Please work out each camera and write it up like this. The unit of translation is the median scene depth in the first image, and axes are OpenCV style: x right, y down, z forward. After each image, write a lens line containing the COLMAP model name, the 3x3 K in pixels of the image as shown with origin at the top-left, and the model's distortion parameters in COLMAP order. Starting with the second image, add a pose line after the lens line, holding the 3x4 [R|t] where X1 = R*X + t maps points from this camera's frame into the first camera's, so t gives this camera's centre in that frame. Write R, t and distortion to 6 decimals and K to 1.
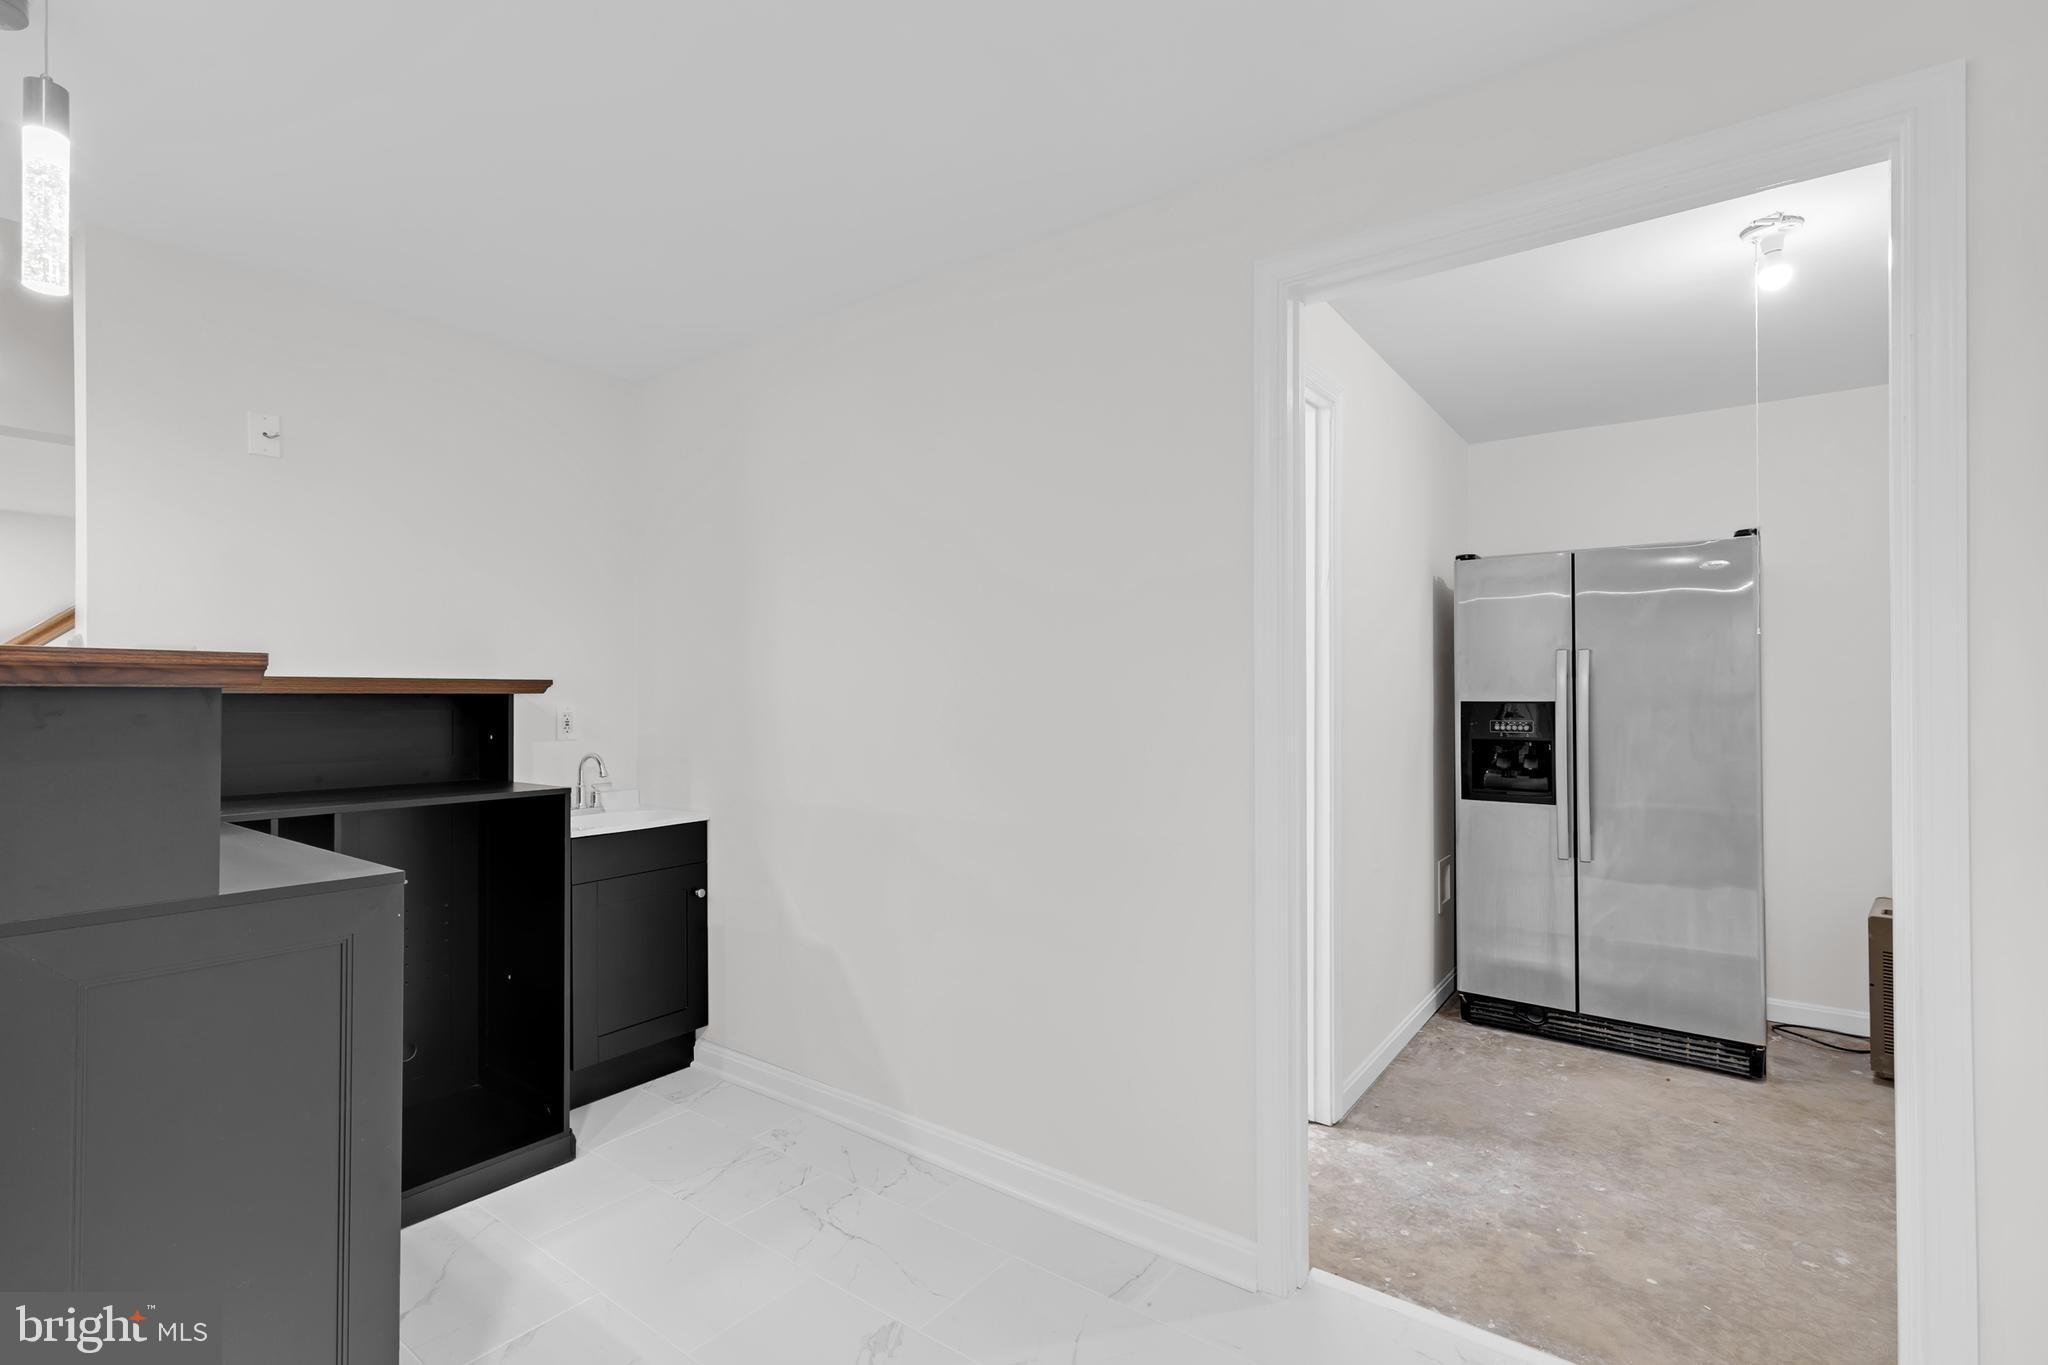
lens RADIAL K [[946.4, 0, 1016.3], [0, 946.4, 687.4], [0, 0, 1]] dist [0.004627, 0.000486]
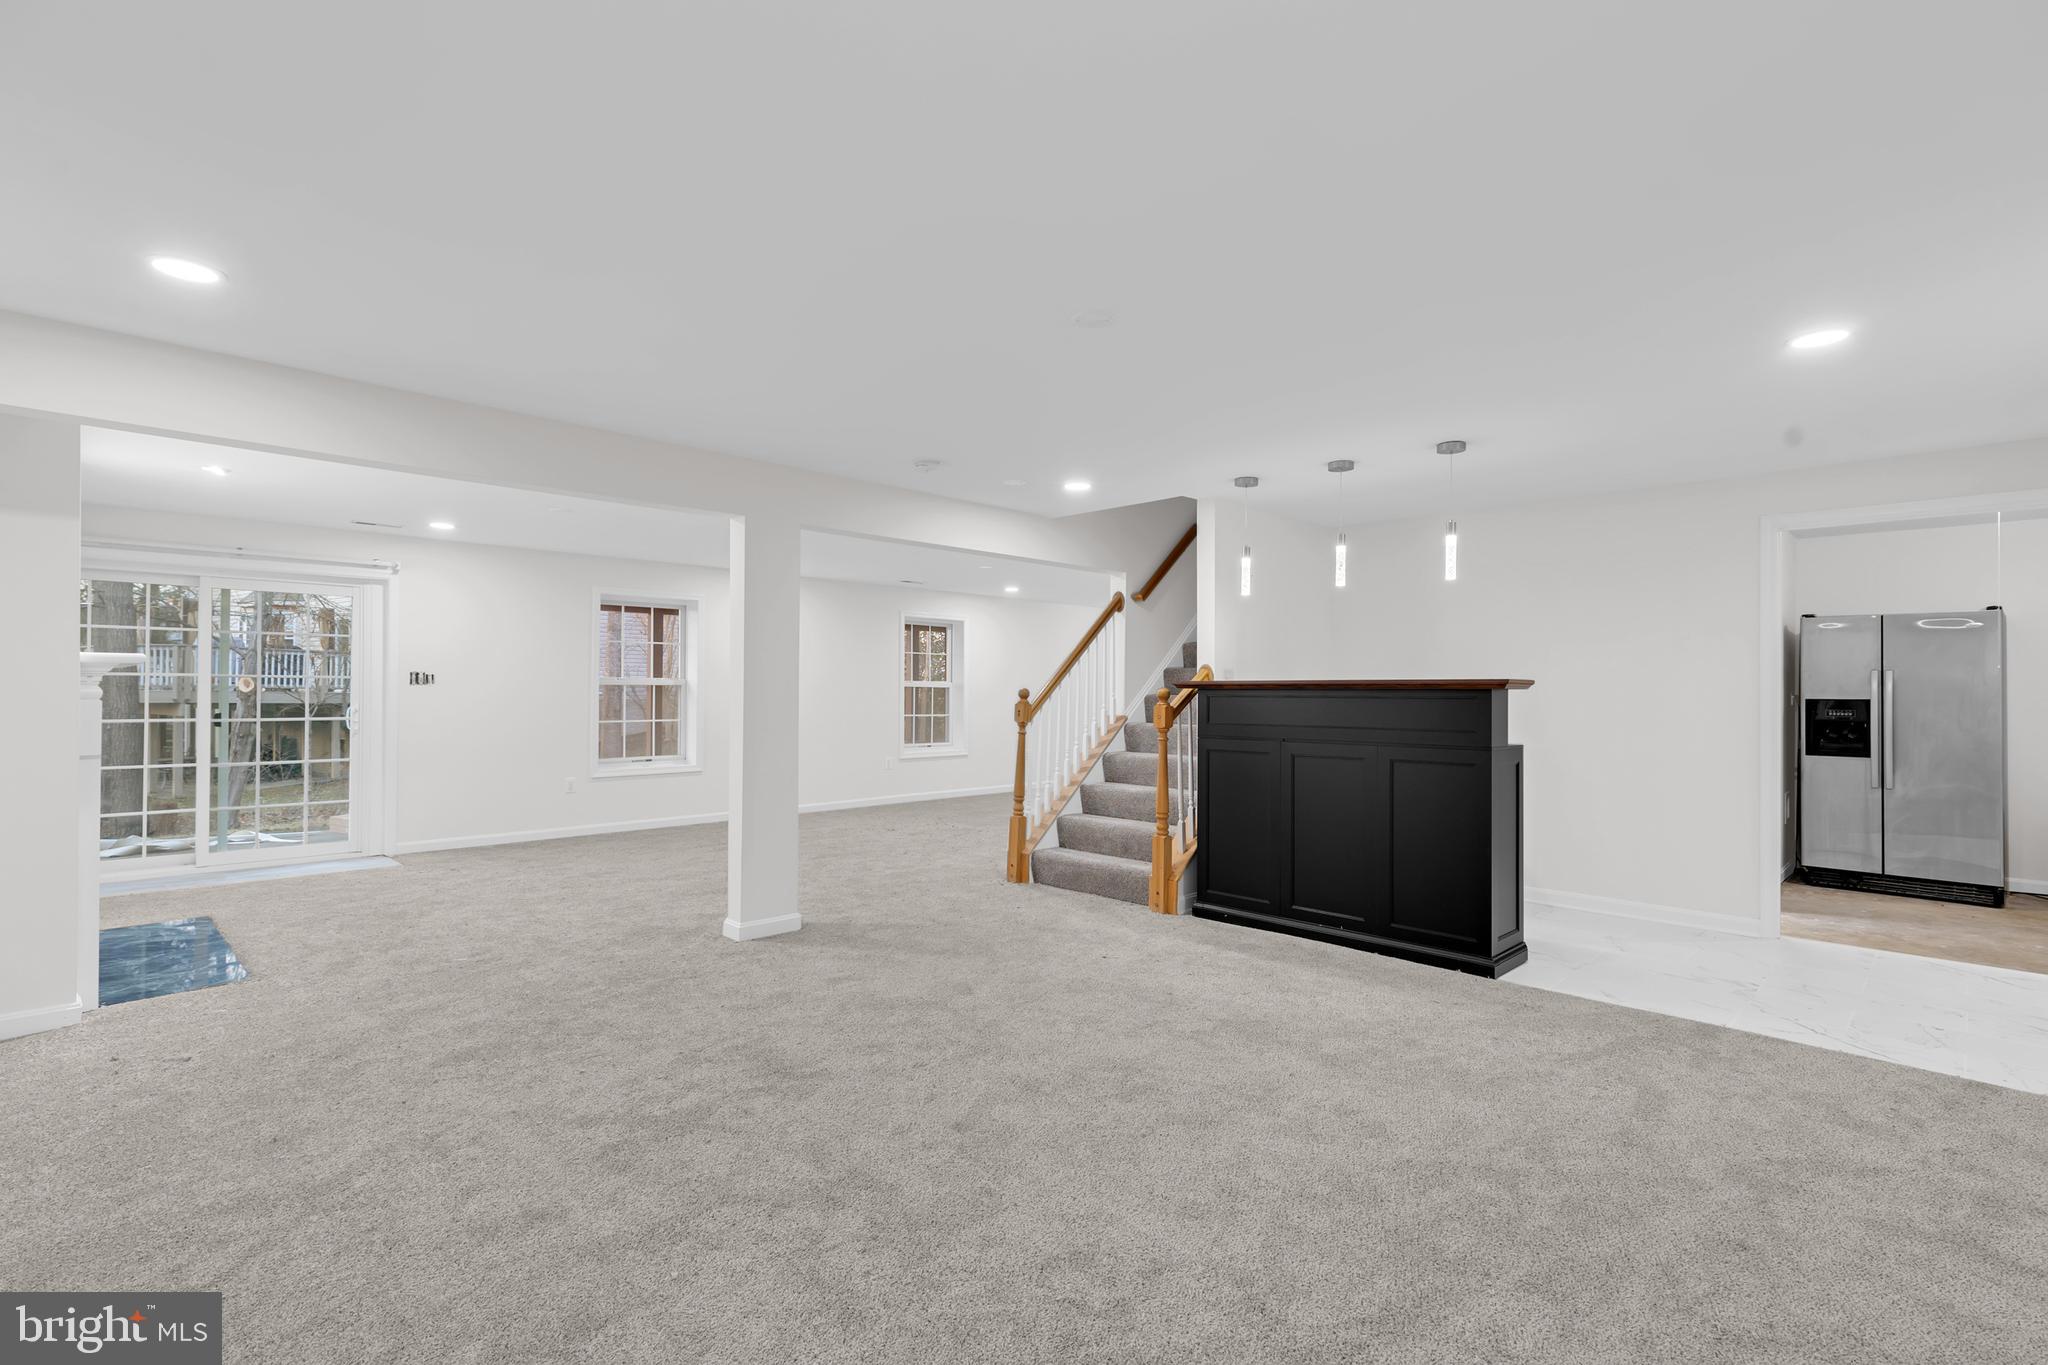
lens RADIAL K [[934.8, 0, 1024.0], [0, 934.8, 682.5], [0, 0, 1]] dist [0.001944, 0.000336]
pose [[0.986951, 0.011588, -0.160606, -0.713277], [-0.012720, 0.999901, -0.006026, 0.014327], [0.160520, 0.007991, 0.987000, -0.984115]]
